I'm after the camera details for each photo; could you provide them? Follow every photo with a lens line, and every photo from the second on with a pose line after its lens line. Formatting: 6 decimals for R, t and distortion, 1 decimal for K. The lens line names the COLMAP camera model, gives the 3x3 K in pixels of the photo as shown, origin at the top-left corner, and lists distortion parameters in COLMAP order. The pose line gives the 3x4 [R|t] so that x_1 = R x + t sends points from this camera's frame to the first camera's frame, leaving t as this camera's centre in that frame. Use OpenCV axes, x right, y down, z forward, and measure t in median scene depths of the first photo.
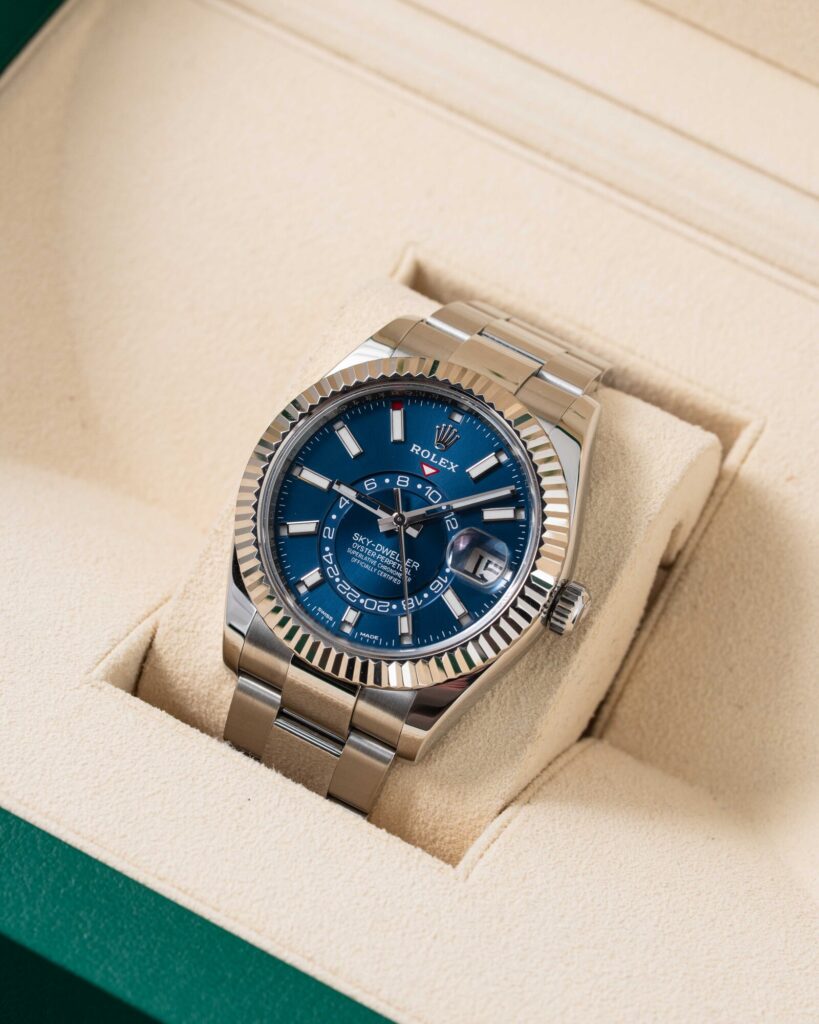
lens RADIAL K [[4210.6, 0, 409.5], [0, 4210.6, 512.0], [0, 0, 1]] dist [0.049130, -4.289804]
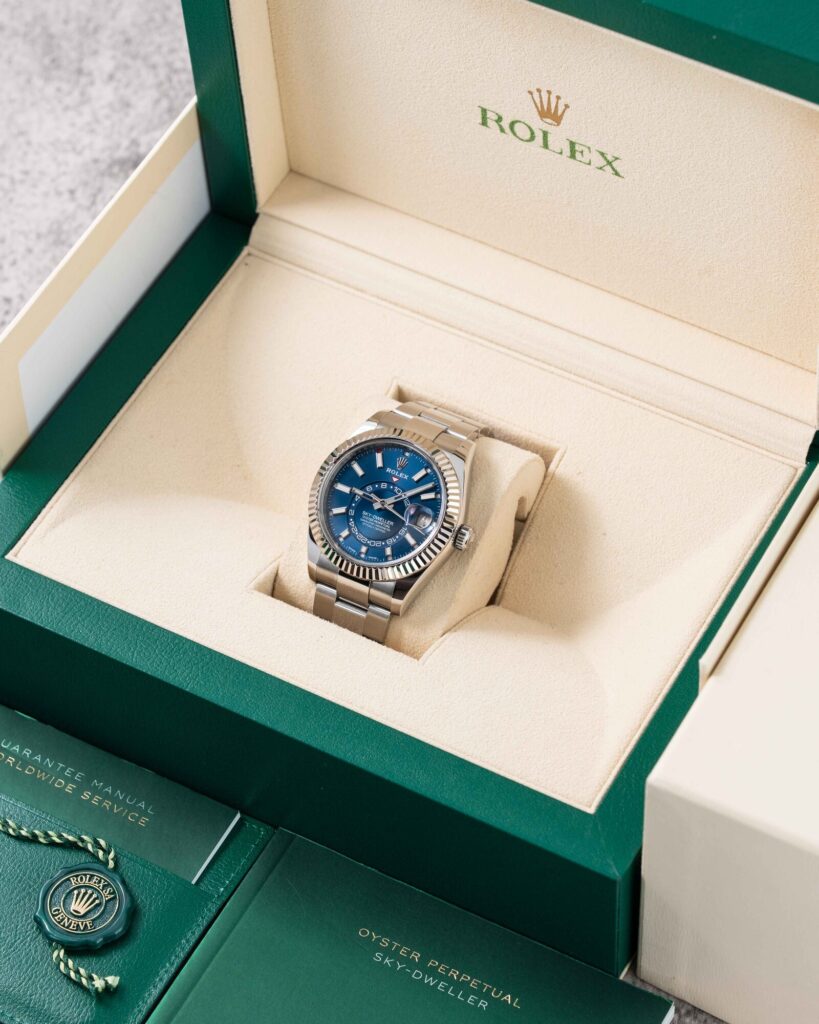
lens RADIAL K [[4210.6, 0, 409.5], [0, 4210.6, 512.0], [0, 0, 1]] dist [0.049130, -4.289804]
pose [[0.991382, -0.083147, -0.101236, 0.226389], [0.077803, 0.995415, -0.055642, 0.125918], [0.105398, 0.047286, 0.993305, -1.124700]]
